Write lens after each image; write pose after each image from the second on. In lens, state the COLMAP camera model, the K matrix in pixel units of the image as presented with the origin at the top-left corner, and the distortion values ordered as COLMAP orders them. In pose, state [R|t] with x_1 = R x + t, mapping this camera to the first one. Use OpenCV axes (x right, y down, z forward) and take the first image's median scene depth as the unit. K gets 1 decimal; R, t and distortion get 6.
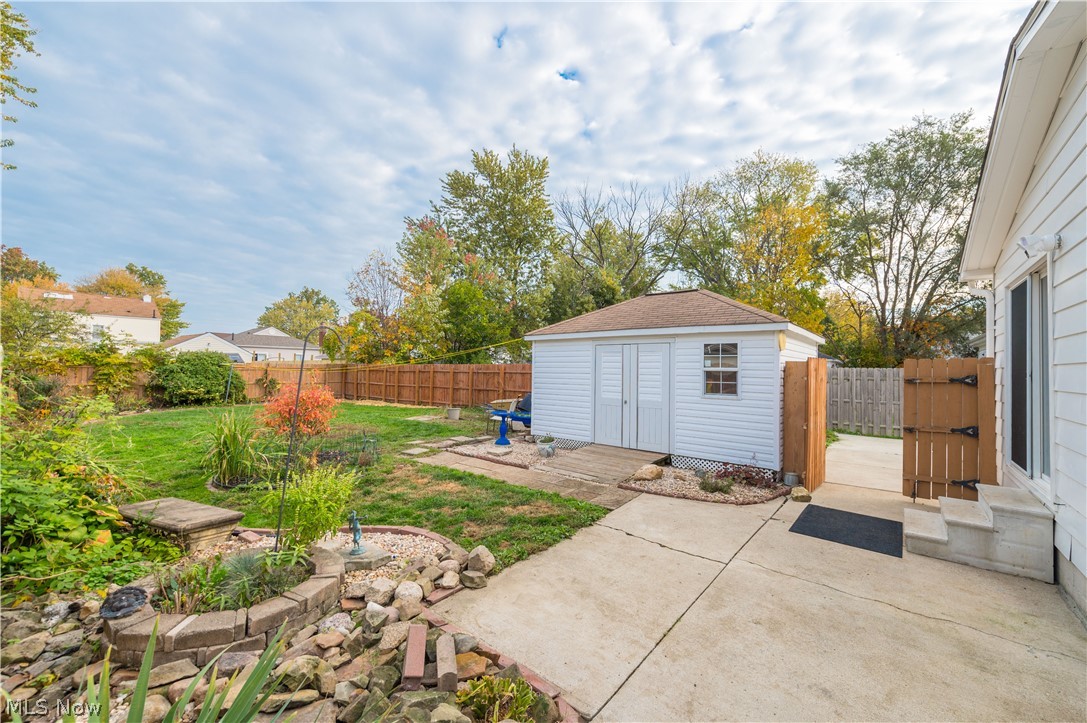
lens RADIAL K [[432.7, 0, 553.4], [0, 432.7, 370.4], [0, 0, 1]] dist [0.008162, -0.001345]
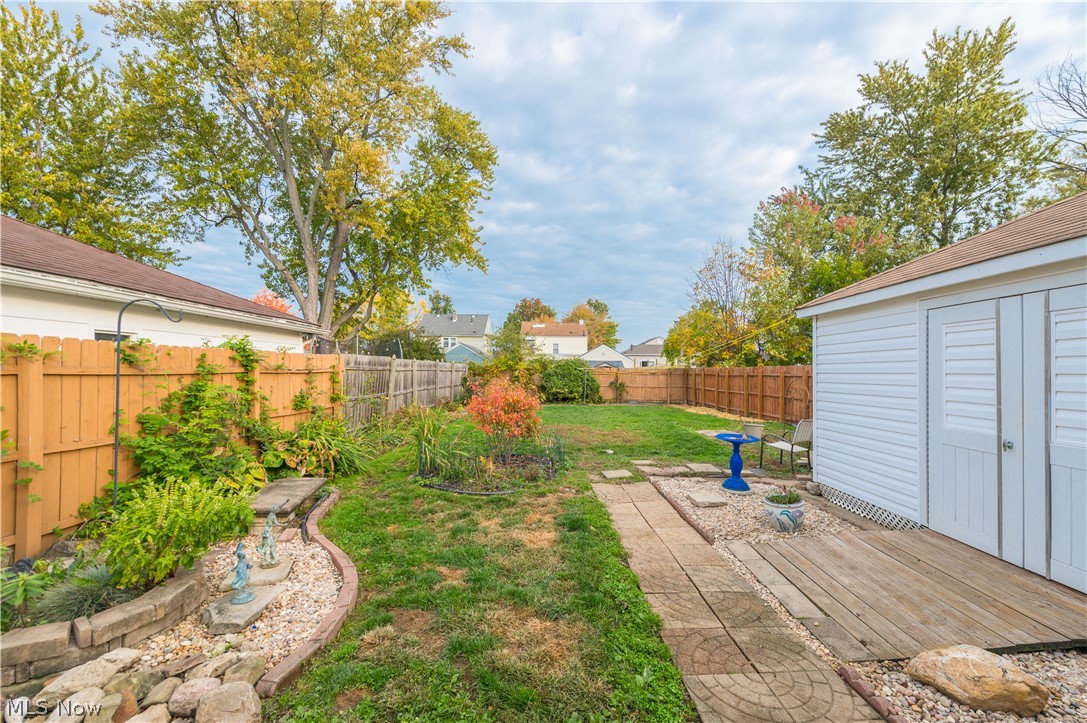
lens RADIAL K [[432.7, 0, 546.3], [0, 432.7, 380.4], [0, 0, 1]] dist [0.008162, -0.001345]
pose [[0.624511, 0.010801, -0.780941, 0.199903], [-0.004917, 0.999939, 0.009897, 0.011652], [0.781001, -0.002341, 0.624526, 0.403038]]
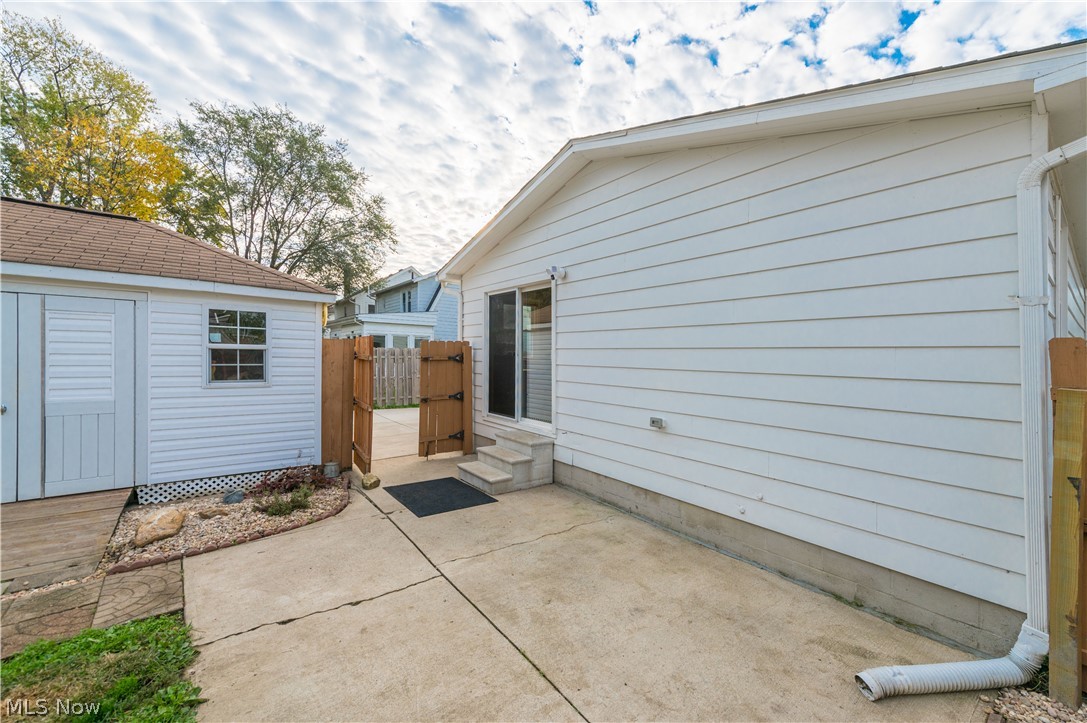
lens RADIAL K [[432.7, 0, 567.8], [0, 432.7, 358.9], [0, 0, 1]] dist [0.008162, -0.001345]
pose [[0.208906, -0.017601, 0.977777, -0.171408], [-0.013706, 0.999687, 0.020923, -0.003859], [-0.977840, -0.017773, 0.208600, 0.254980]]
